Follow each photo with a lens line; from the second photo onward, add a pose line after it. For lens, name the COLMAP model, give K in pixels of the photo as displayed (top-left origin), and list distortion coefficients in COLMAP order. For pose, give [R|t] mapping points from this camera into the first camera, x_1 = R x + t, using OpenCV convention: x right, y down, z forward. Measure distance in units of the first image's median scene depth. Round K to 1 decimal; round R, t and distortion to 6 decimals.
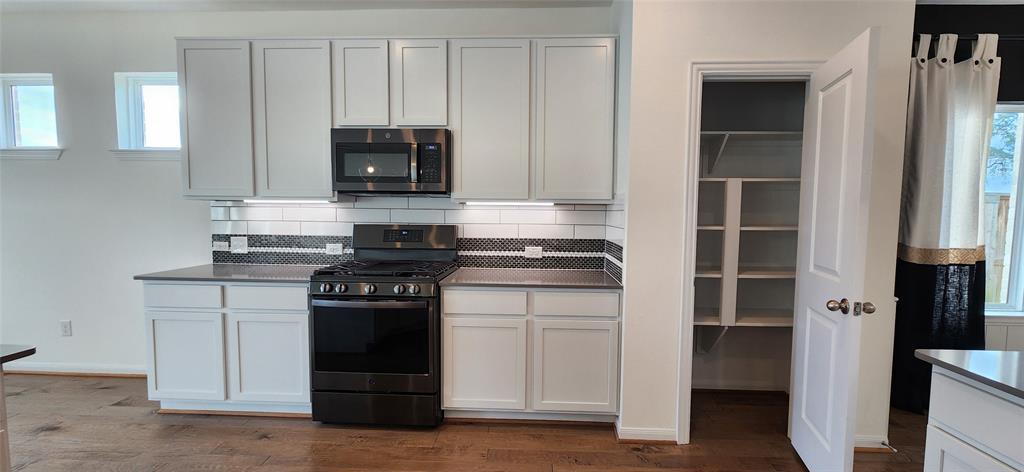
lens RADIAL K [[418.3, 0, 517.8], [0, 418.3, 237.8], [0, 0, 1]] dist [-0.001544, 0.000145]
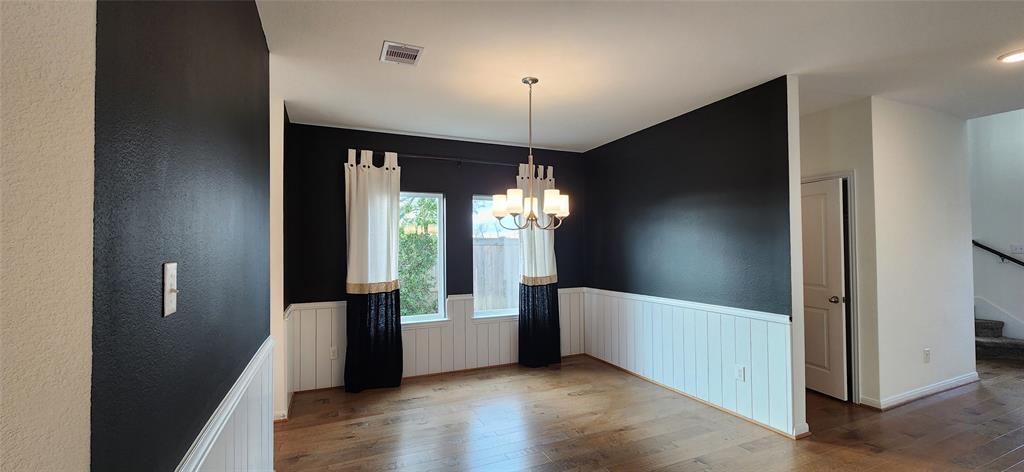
lens RADIAL K [[418.3, 0, 522.1], [0, 418.3, 238.9], [0, 0, 1]] dist [-0.001544, 0.000145]
pose [[0.888889, -0.010283, 0.458006, 0.805086], [0.048726, 0.996199, -0.072200, 0.000895], [-0.455523, 0.086495, 0.886012, -0.670435]]
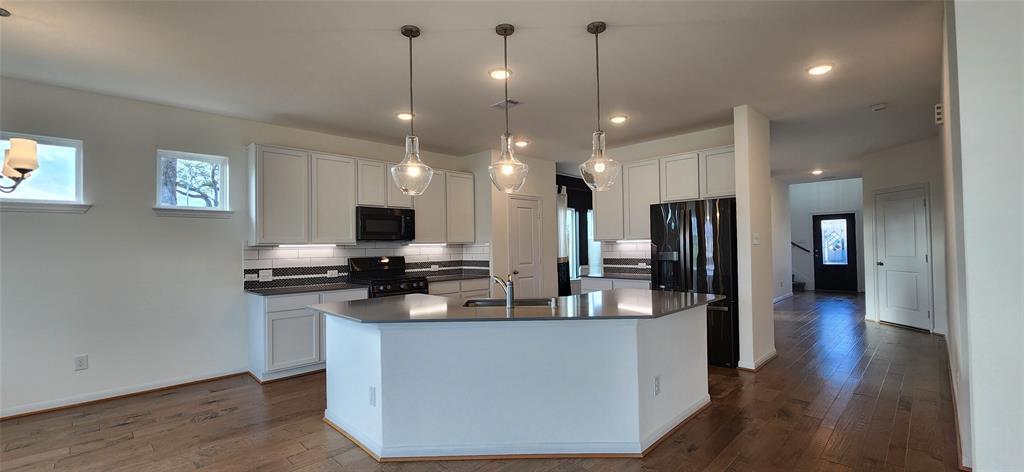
lens RADIAL K [[418.3, 0, 518.2], [0, 418.3, 240.7], [0, 0, 1]] dist [-0.001544, 0.000145]
pose [[0.675261, -0.010177, 0.737509, -1.308819], [0.068558, 0.996442, -0.049021, 0.031449], [-0.734386, 0.083664, 0.673556, -0.747902]]
